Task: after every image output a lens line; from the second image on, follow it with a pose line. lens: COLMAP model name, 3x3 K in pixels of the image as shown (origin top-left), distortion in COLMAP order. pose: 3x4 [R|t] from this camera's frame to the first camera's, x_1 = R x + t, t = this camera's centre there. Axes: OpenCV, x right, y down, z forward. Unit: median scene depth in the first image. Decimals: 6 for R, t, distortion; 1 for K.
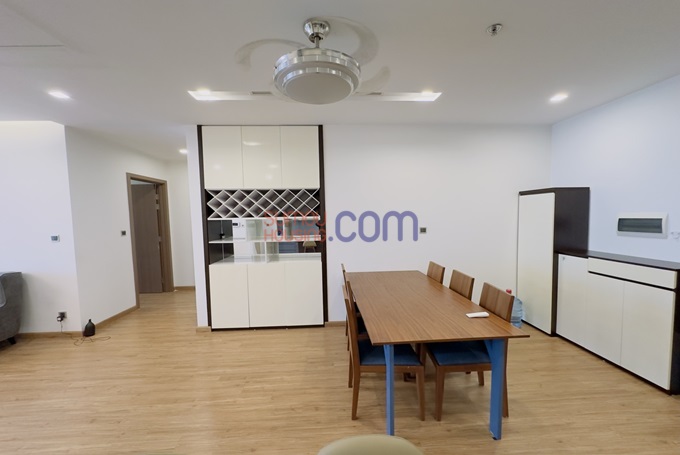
lens RADIAL K [[273.1, 0, 340.0], [0, 273.1, 227.5], [0, 0, 1]] dist [-0.001666, -0.000198]
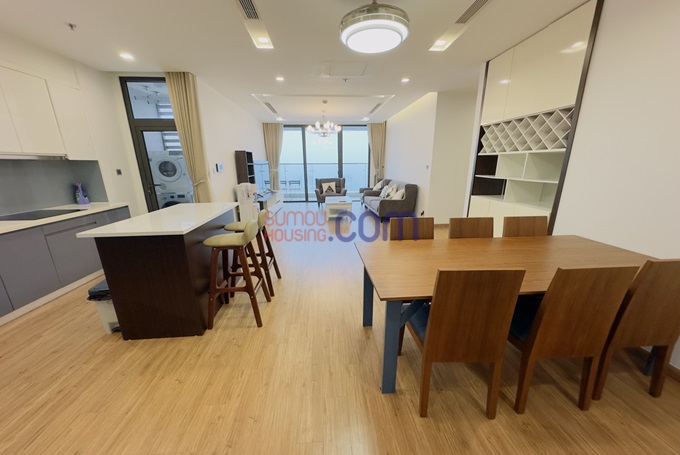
lens RADIAL K [[269.3, 0, 339.8], [0, 269.3, 241.6], [0, 0, 1]] dist [-0.000993, 0.000223]
pose [[0.017074, 0.298817, -0.954158, 0.718246], [-0.050367, 0.953342, 0.297661, 0.011332], [0.998585, 0.042976, 0.031327, 0.445110]]
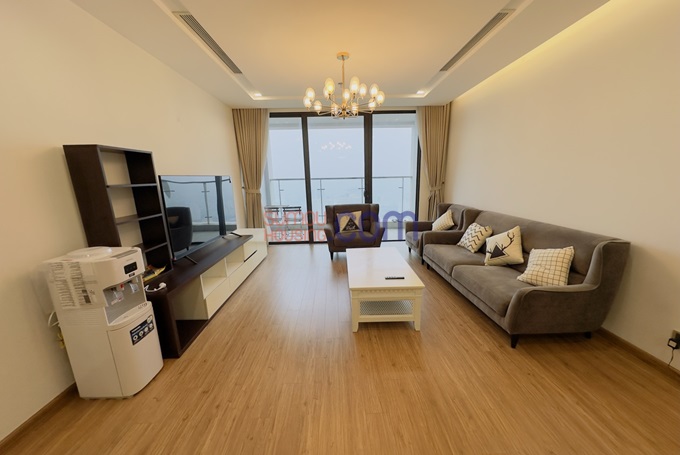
lens RADIAL K [[269.3, 0, 339.8], [0, 269.3, 241.6], [0, 0, 1]] dist [-0.000993, 0.000223]
pose [[-0.024651, 0.256044, -0.966351, -0.586188], [-0.035868, 0.965796, 0.256812, 0.030662], [0.999052, 0.040992, -0.014624, 0.365647]]
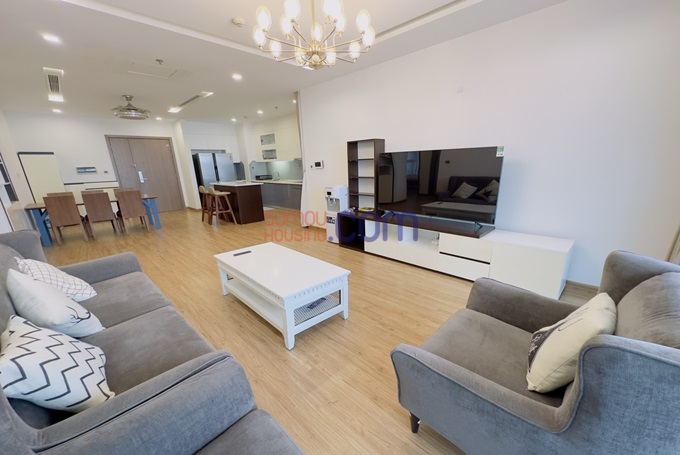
lens RADIAL K [[268.5, 0, 339.4], [0, 268.5, 243.1], [0, 0, 1]] dist [0.000132, 0.000173]
pose [[-0.671217, -0.174079, 0.720530, -2.138023], [0.084799, 0.947619, 0.307939, 0.060053], [-0.736394, 0.267794, -0.621297, 0.814977]]
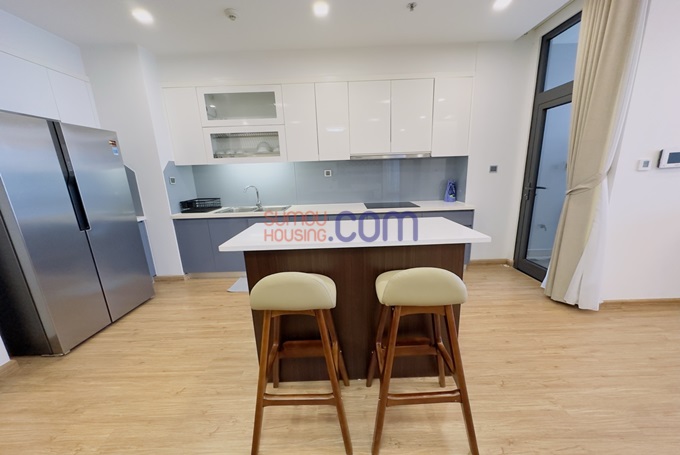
lens RADIAL K [[268.5, 0, 339.4], [0, 268.5, 243.1], [0, 0, 1]] dist [0.000132, 0.000173]
pose [[-0.997020, 0.037573, 0.067371, -0.065842], [0.056726, 0.948961, 0.310250, 0.045326], [-0.052275, 0.313147, -0.948265, 0.533199]]
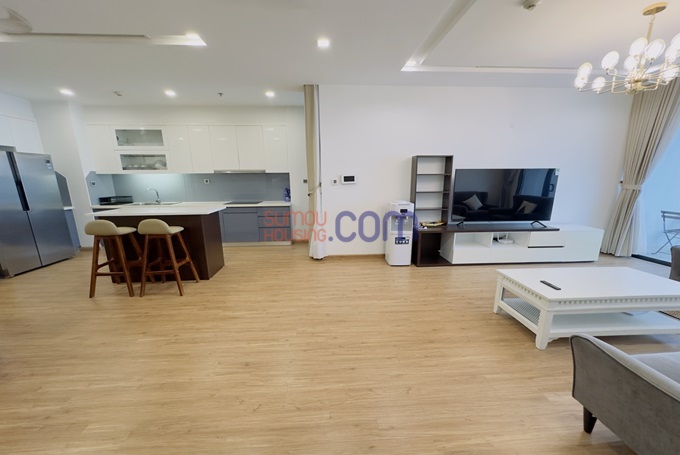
lens RADIAL K [[269.3, 0, 339.8], [0, 269.3, 241.6], [0, 0, 1]] dist [-0.000993, 0.000223]
pose [[-0.999509, 0.030968, -0.004803, -0.785392], [0.028250, 0.956717, 0.289644, 0.008399], [0.013565, 0.289366, -0.957122, 1.135020]]
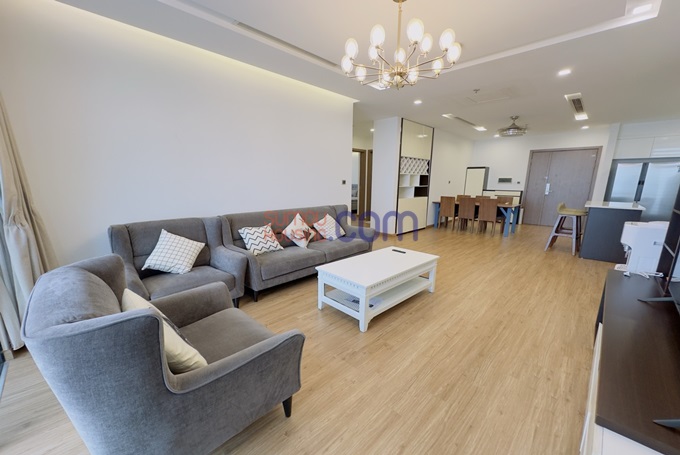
lens RADIAL K [[268.5, 0, 339.4], [0, 268.5, 243.1], [0, 0, 1]] dist [0.000132, 0.000173]
pose [[0.729083, -0.130187, 0.671930, -2.162582], [0.019574, 0.985307, 0.169665, 0.121471], [-0.684146, -0.110547, 0.720919, -0.057574]]
